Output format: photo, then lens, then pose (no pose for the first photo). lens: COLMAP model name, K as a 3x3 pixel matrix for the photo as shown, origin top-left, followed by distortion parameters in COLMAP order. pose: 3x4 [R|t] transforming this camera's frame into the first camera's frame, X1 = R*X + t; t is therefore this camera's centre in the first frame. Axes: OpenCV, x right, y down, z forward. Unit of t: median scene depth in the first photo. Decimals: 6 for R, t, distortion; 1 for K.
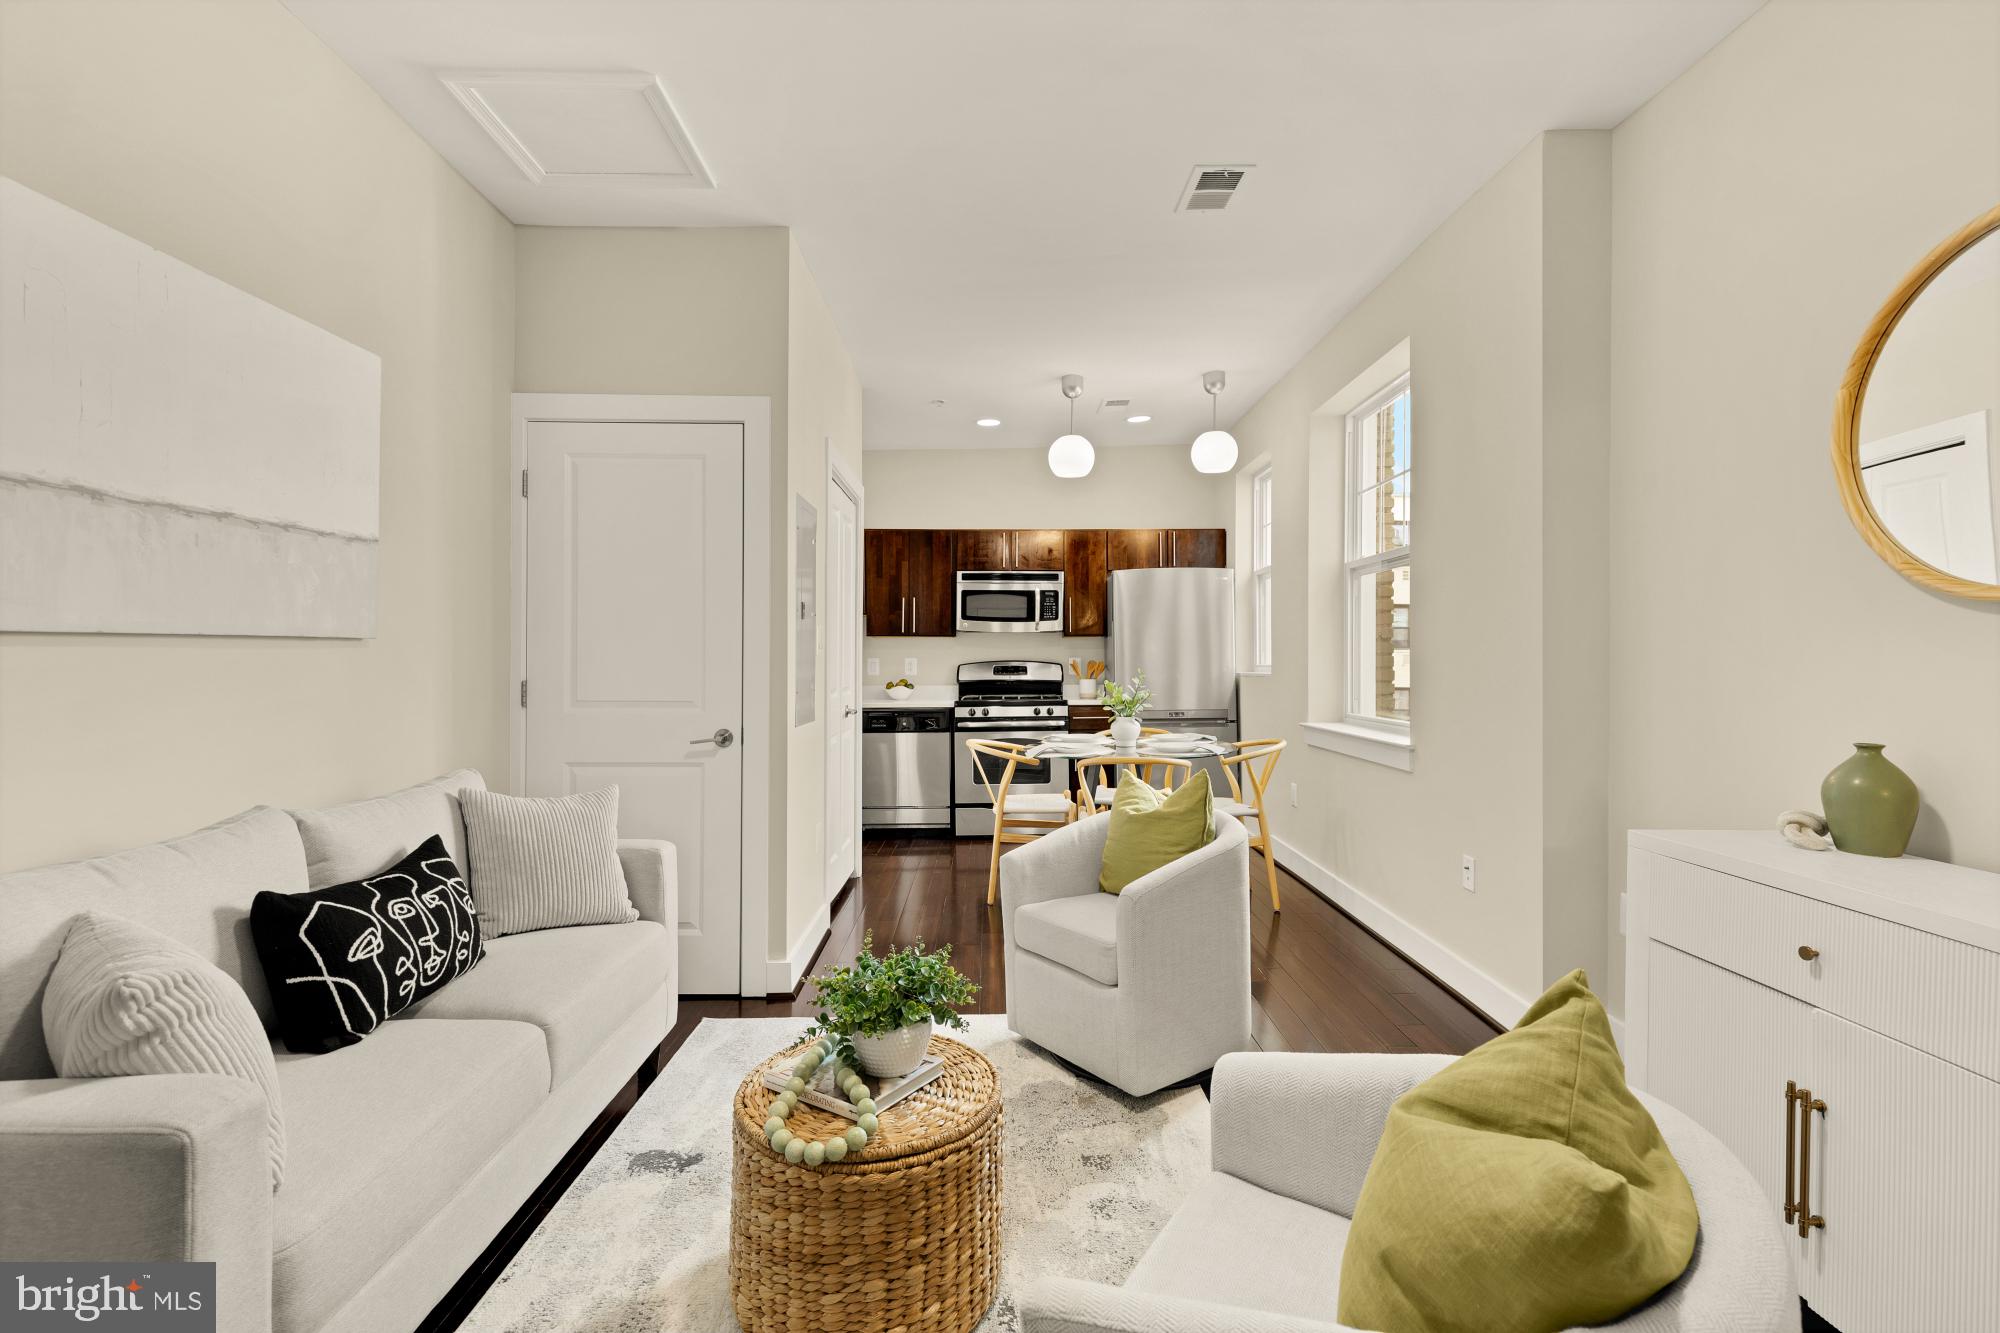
lens RADIAL K [[897.0, 0, 1009.2], [0, 897.0, 670.8], [0, 0, 1]] dist [-0.000273, 0.000095]
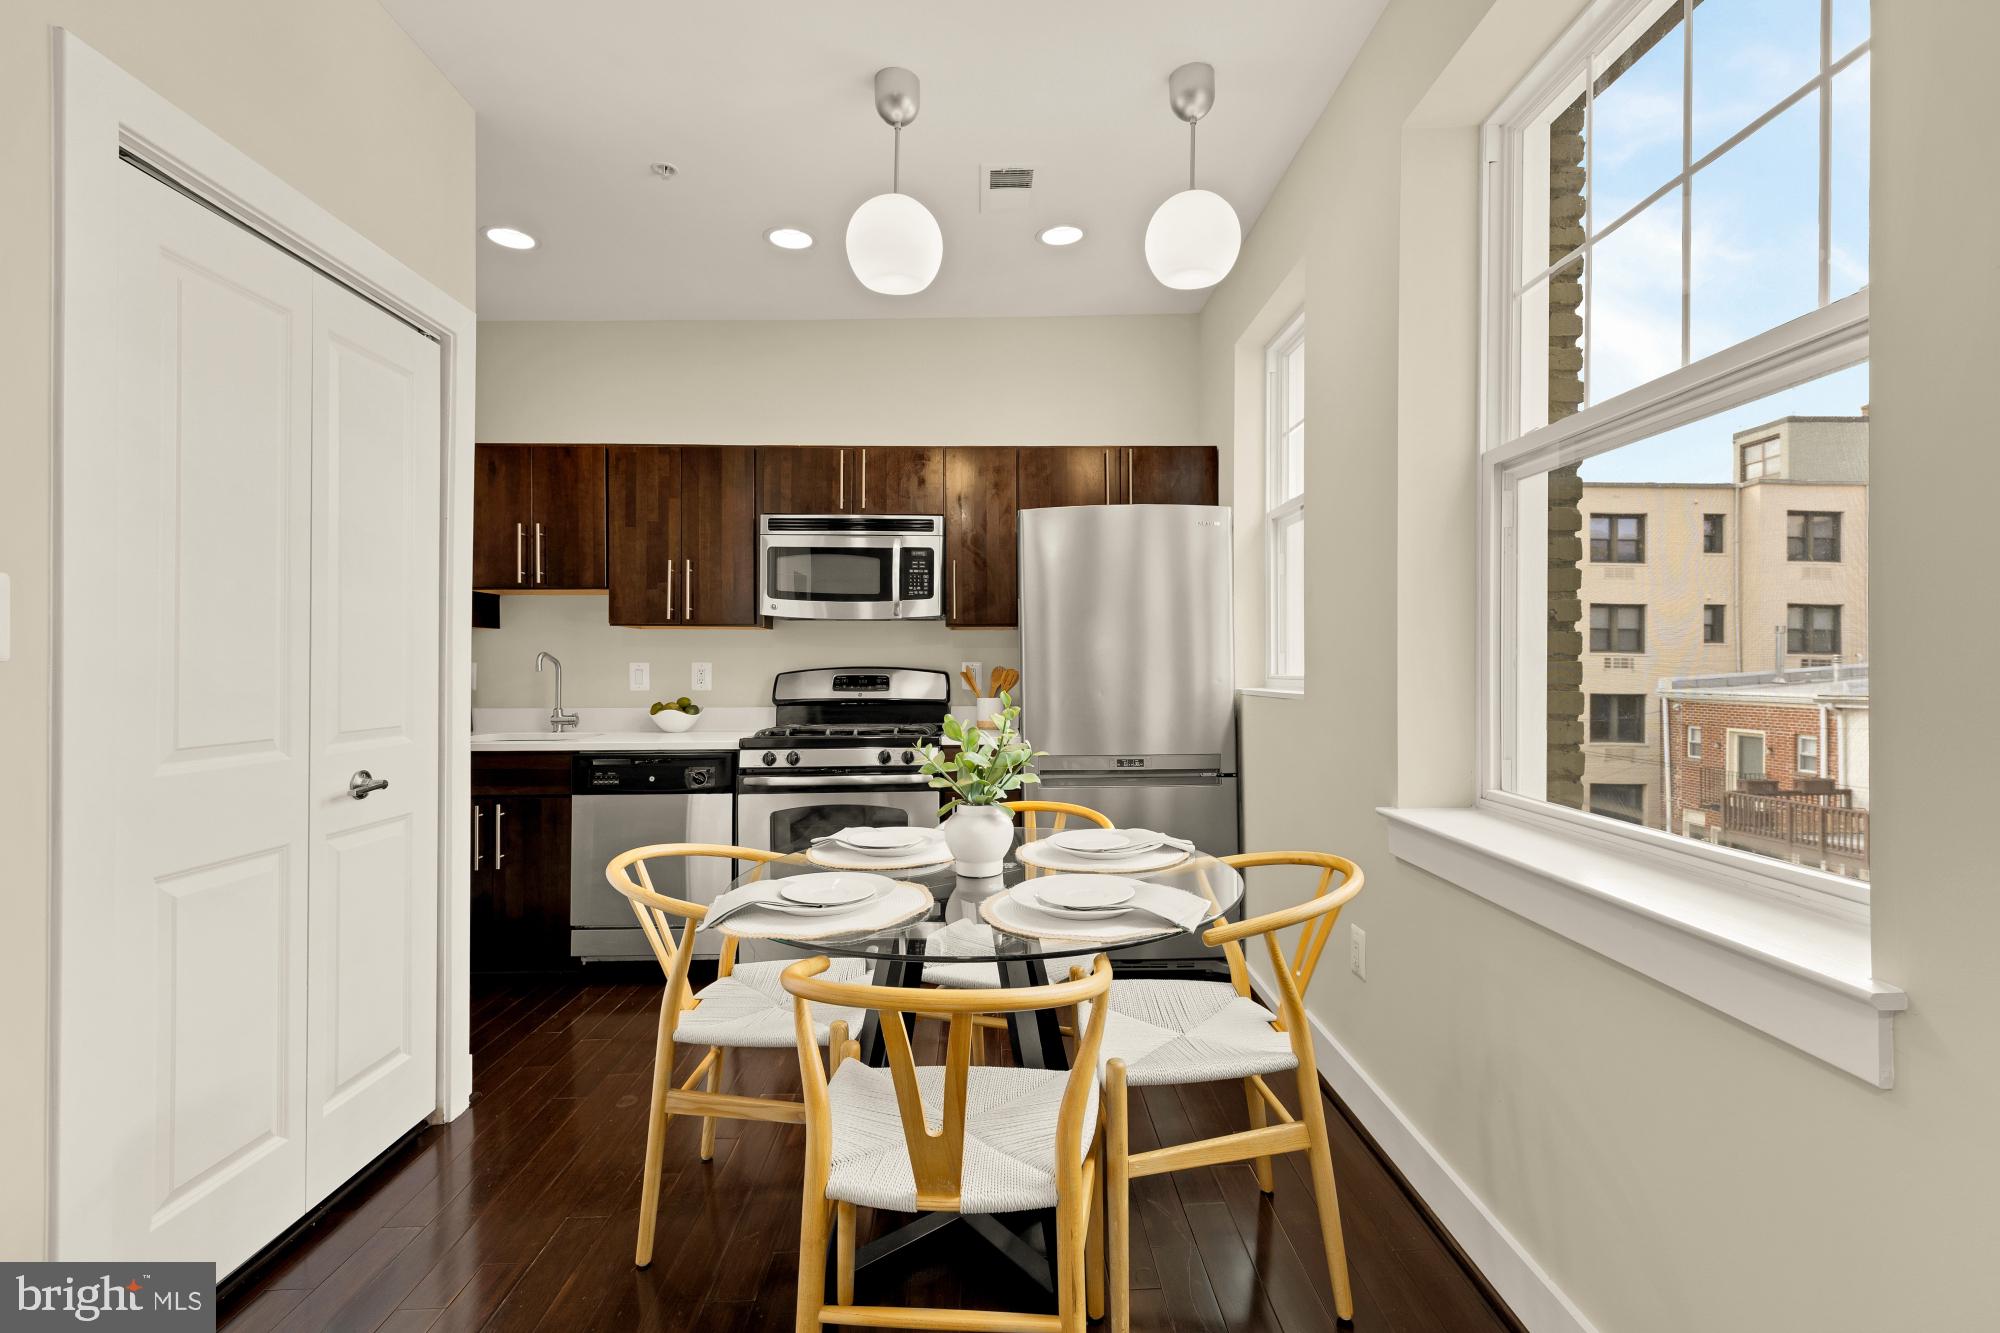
lens RADIAL K [[897.0, 0, 1011.3], [0, 897.0, 669.2], [0, 0, 1]] dist [-0.000273, 0.000095]
pose [[0.999971, 0.001083, 0.007567, 0.101777], [-0.001054, 0.999992, -0.003844, -0.007968], [-0.007571, 0.003836, 0.999964, 0.413361]]
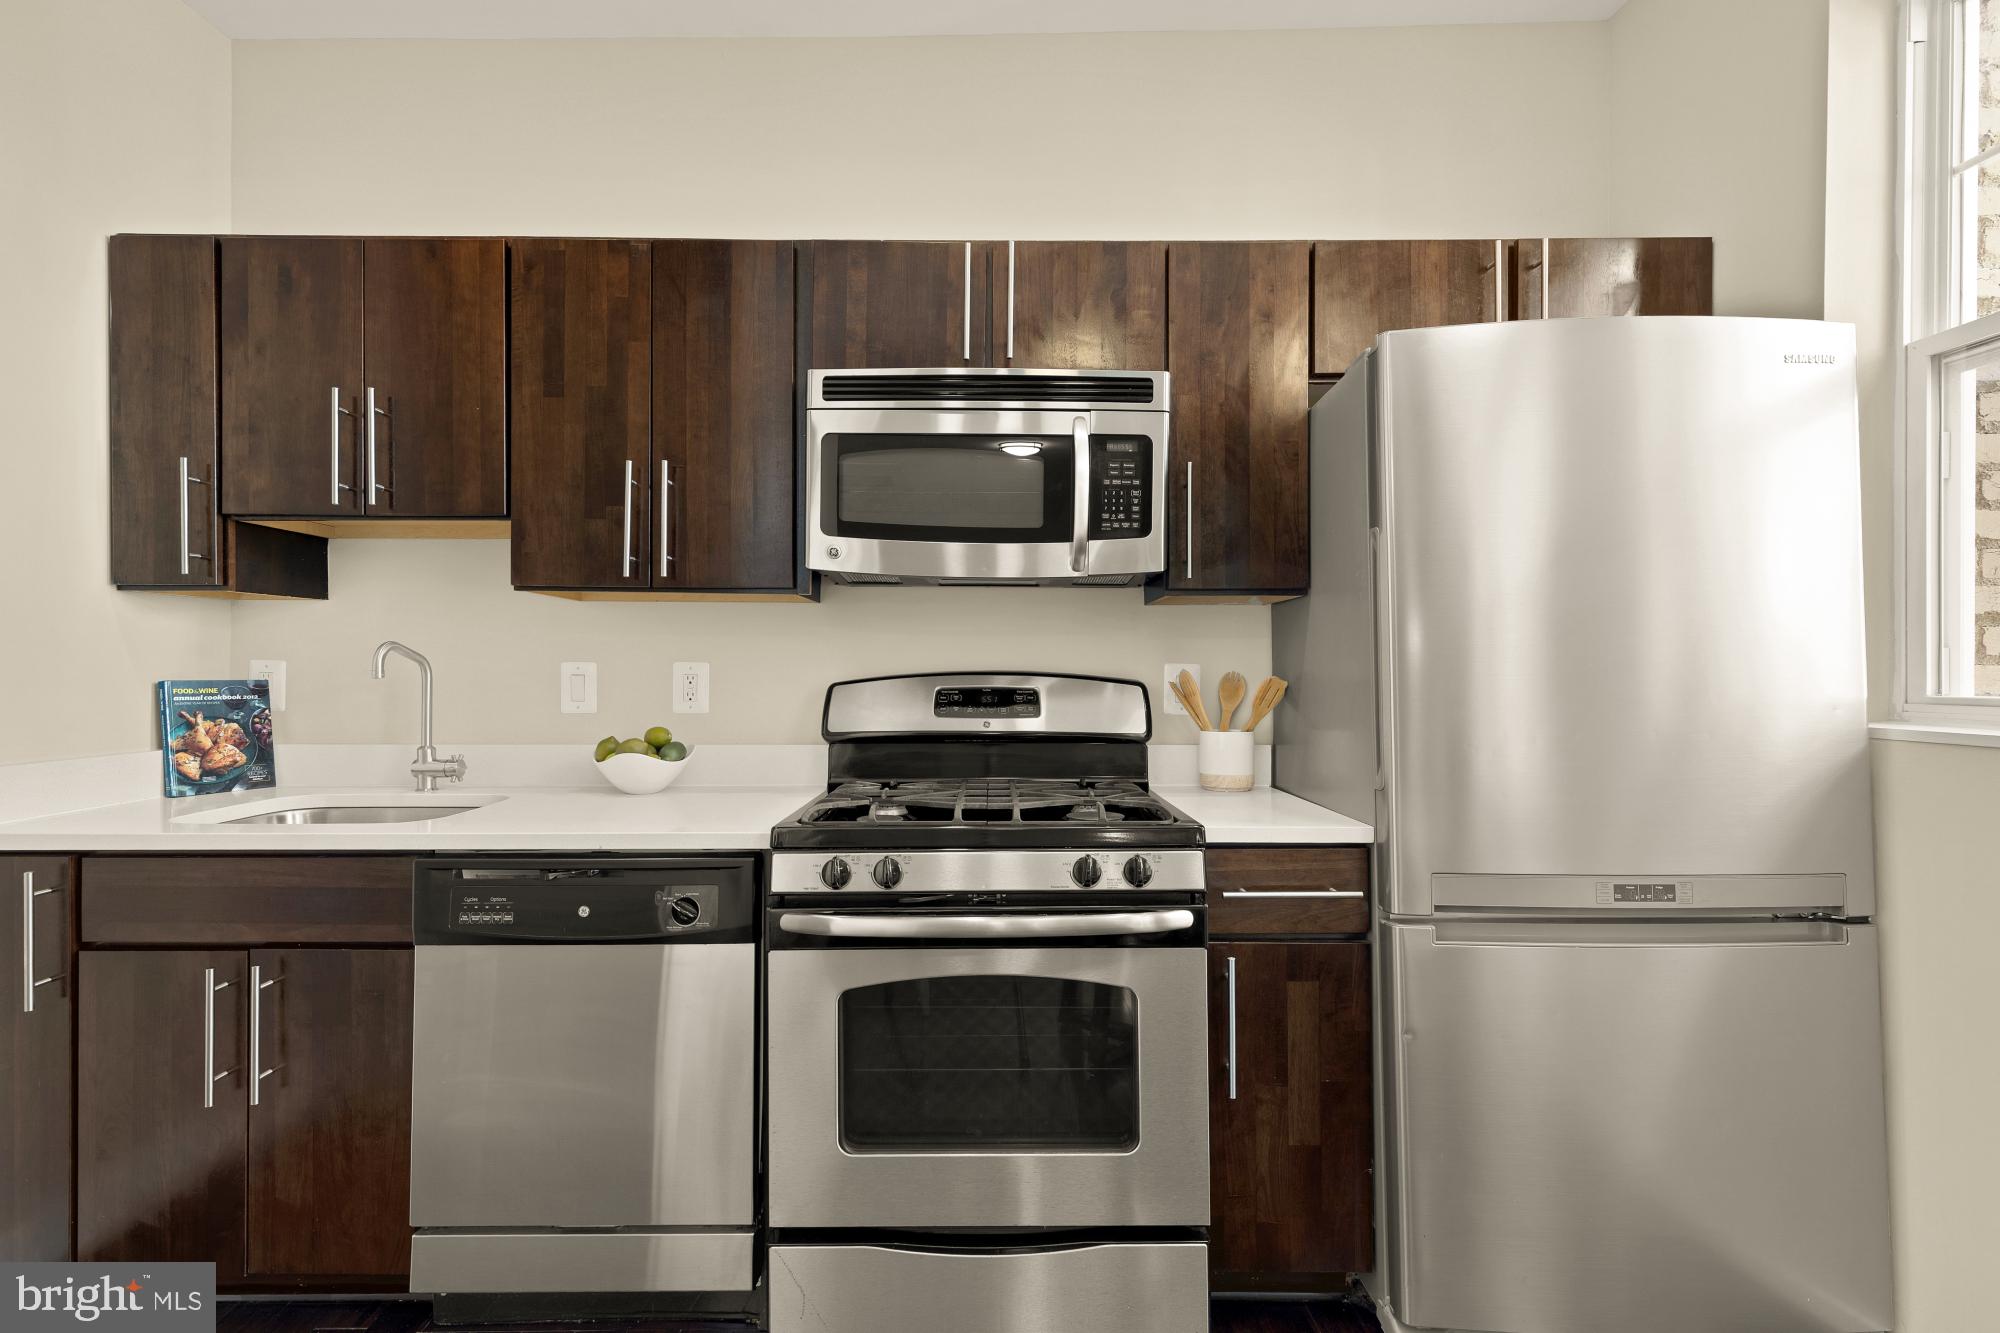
lens RADIAL K [[897.0, 0, 983.4], [0, 897.0, 671.7], [0, 0, 1]] dist [-0.000273, 0.000095]
pose [[0.999914, 0.005100, -0.012083, 0.003782], [-0.005102, 0.999987, -0.000102, -0.011997], [0.012082, 0.000163, 0.999927, 0.706998]]
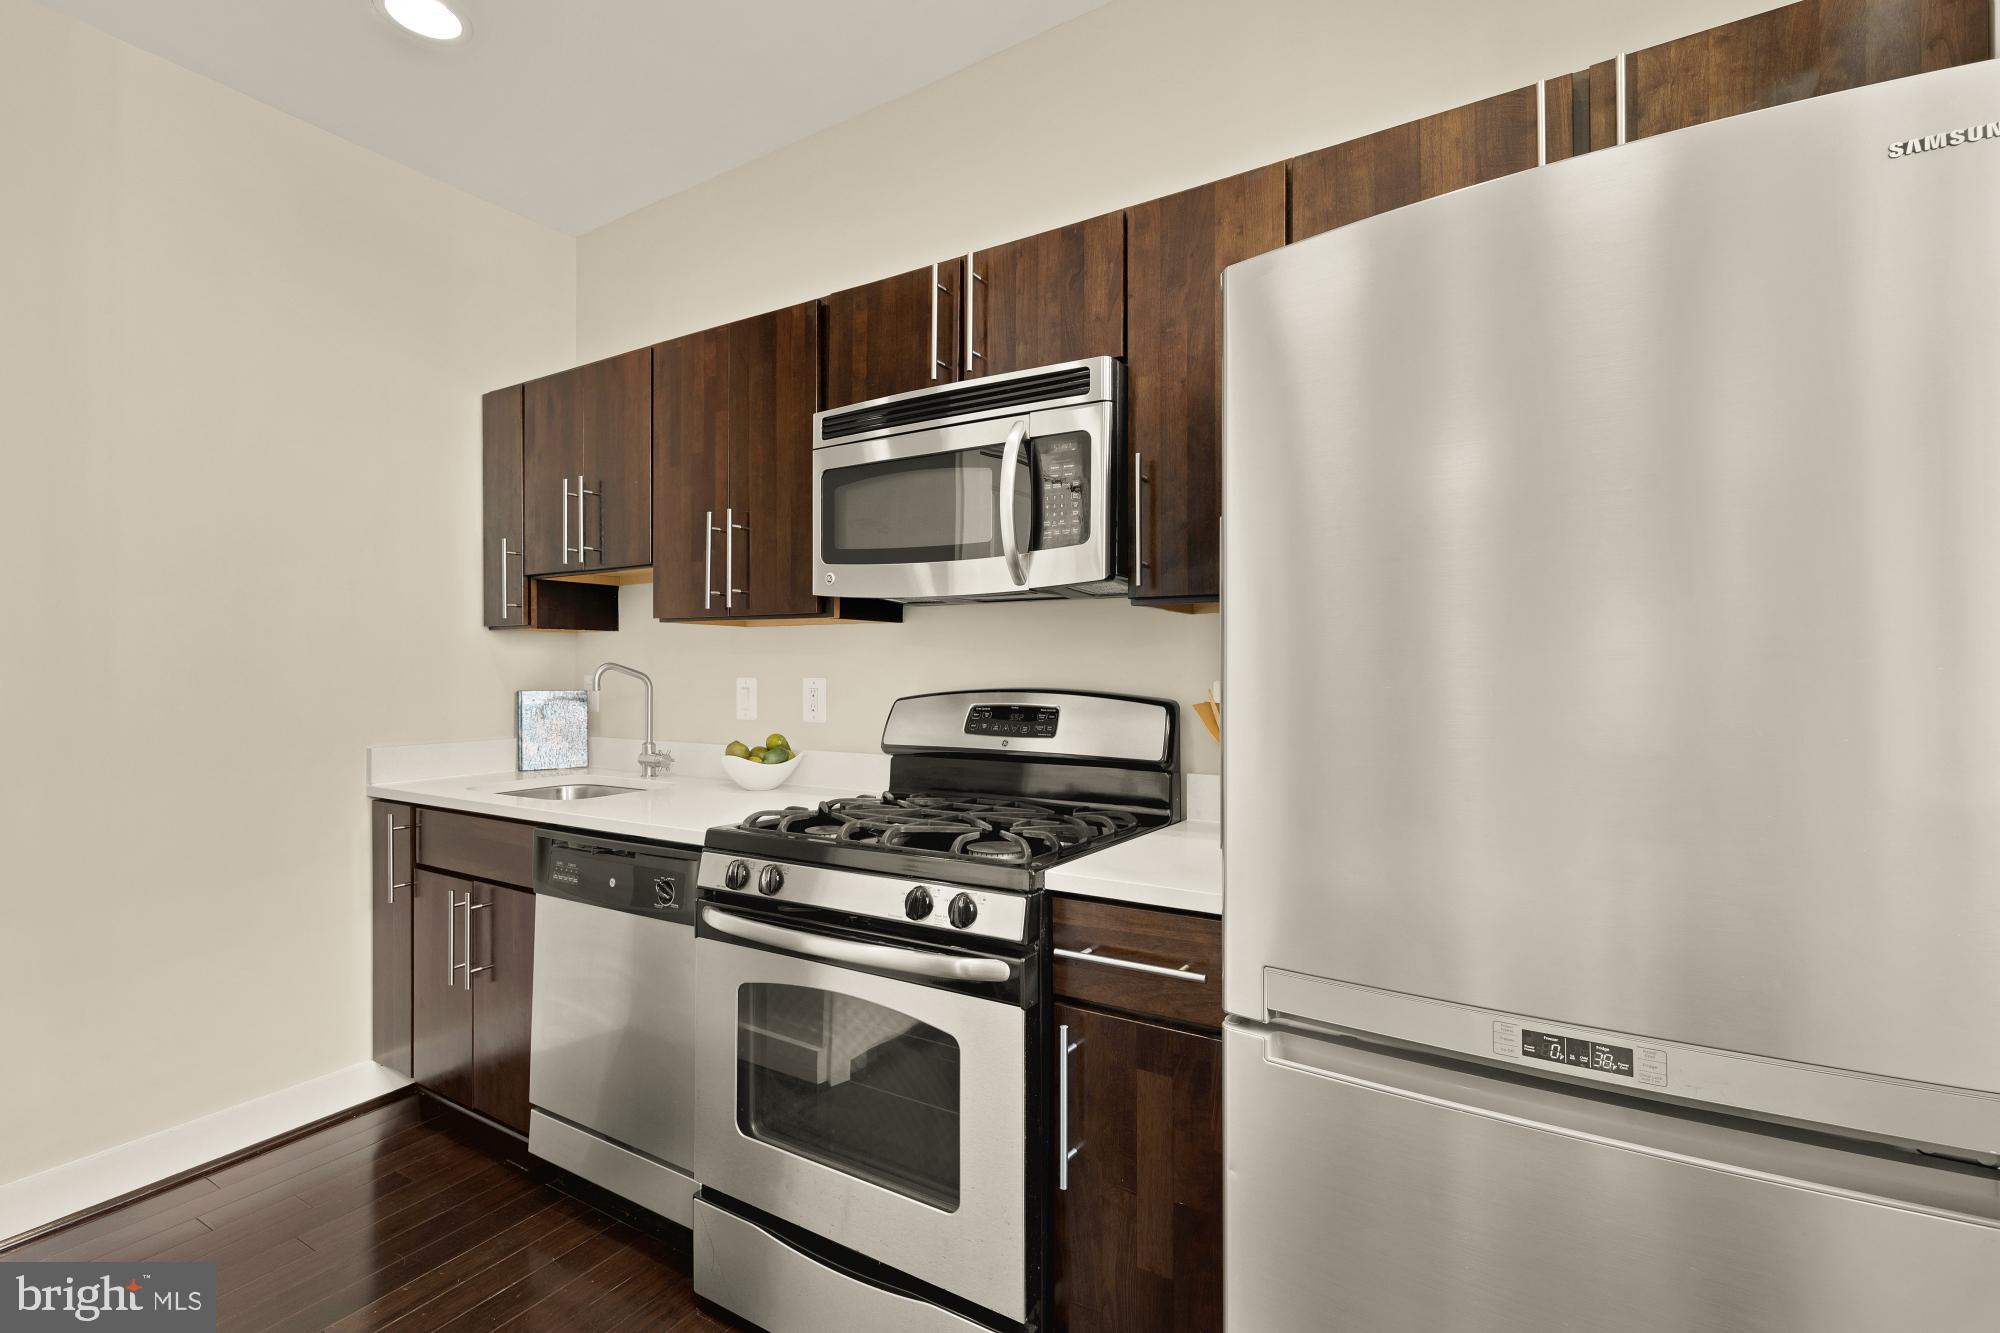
lens RADIAL K [[897.0, 0, 1032.2], [0, 897.0, 662.9], [0, 0, 1]] dist [-0.000273, 0.000095]
pose [[0.848817, -0.001649, -0.528685, 0.180653], [-0.003983, 0.999947, -0.009514, -0.018514], [0.528672, 0.010182, 0.848765, 0.769116]]
